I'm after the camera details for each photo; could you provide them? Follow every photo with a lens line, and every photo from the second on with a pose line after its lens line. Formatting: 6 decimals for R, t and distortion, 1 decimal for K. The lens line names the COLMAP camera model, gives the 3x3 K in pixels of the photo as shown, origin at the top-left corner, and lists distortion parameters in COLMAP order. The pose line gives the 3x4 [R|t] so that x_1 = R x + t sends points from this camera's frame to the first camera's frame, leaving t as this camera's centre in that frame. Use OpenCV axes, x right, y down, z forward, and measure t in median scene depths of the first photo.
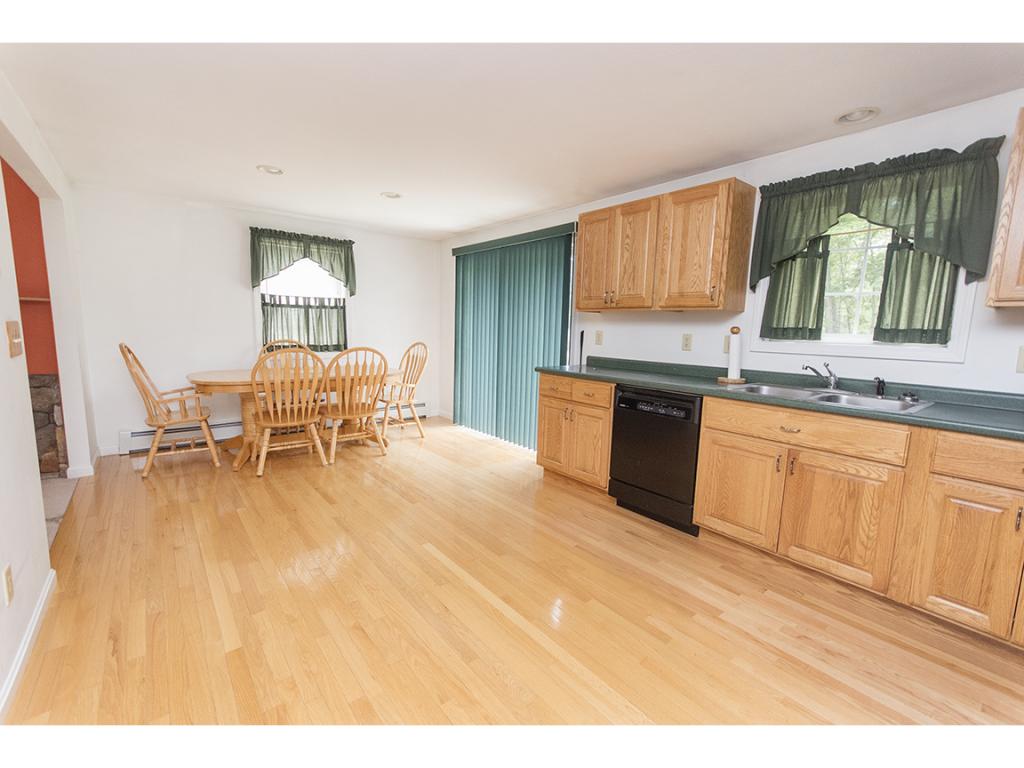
lens RADIAL K [[444.7, 0, 510.7], [0, 444.7, 388.1], [0, 0, 1]] dist [0.000638, 0.000189]
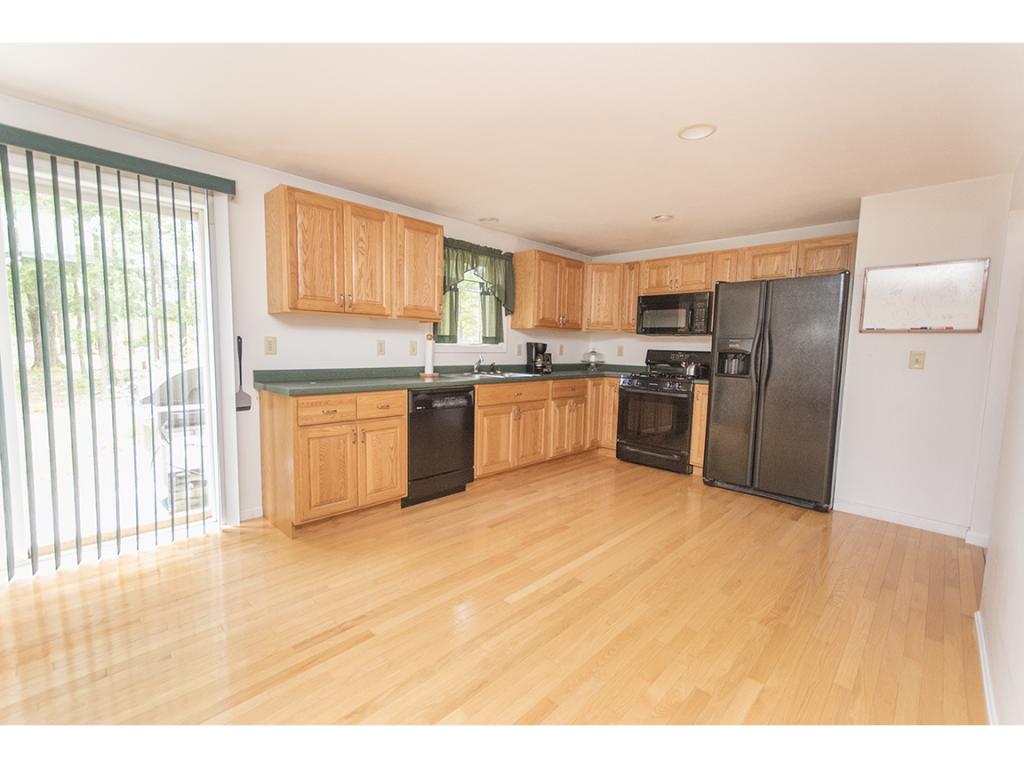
lens RADIAL K [[444.7, 0, 510.7], [0, 444.7, 388.1], [0, 0, 1]] dist [0.000638, 0.000189]
pose [[-0.105514, -0.126480, 0.986342, -0.816984], [0.109080, 0.984421, 0.137903, -0.131727], [-0.988417, 0.122141, -0.090074, 0.866275]]
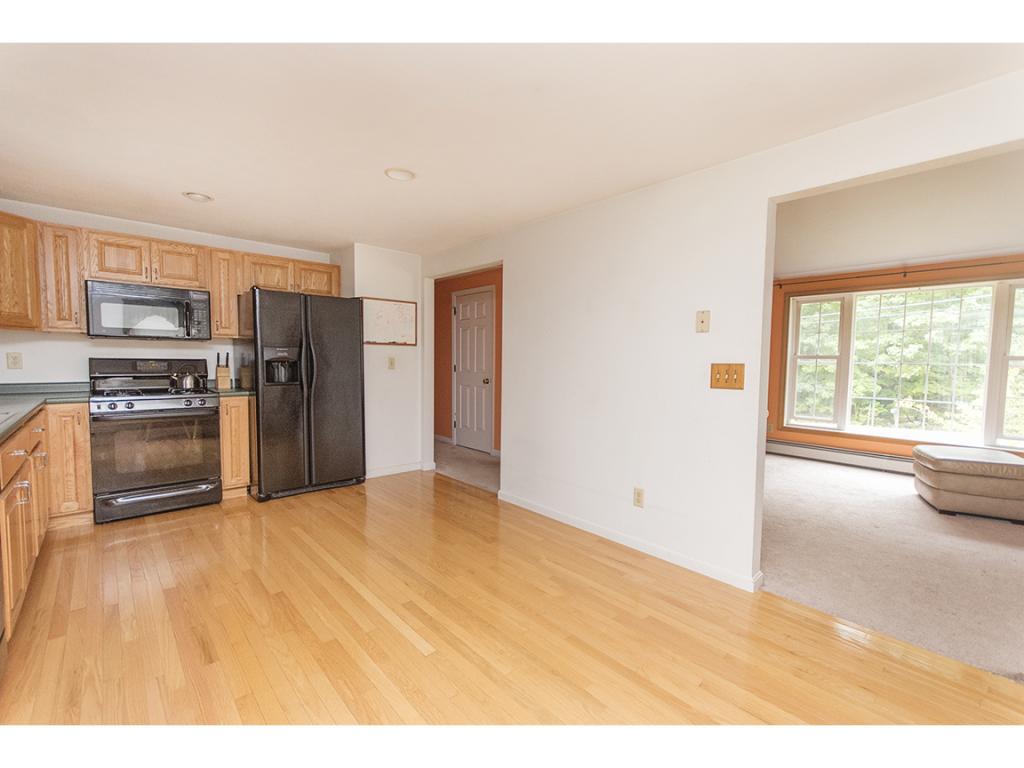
lens RADIAL K [[444.7, 0, 510.7], [0, 444.7, 388.1], [0, 0, 1]] dist [0.000638, 0.000189]
pose [[-0.997988, -0.040499, -0.048780, -0.225513], [-0.049478, 0.978587, 0.199798, -0.197993], [0.039644, 0.201809, -0.978622, 1.397201]]
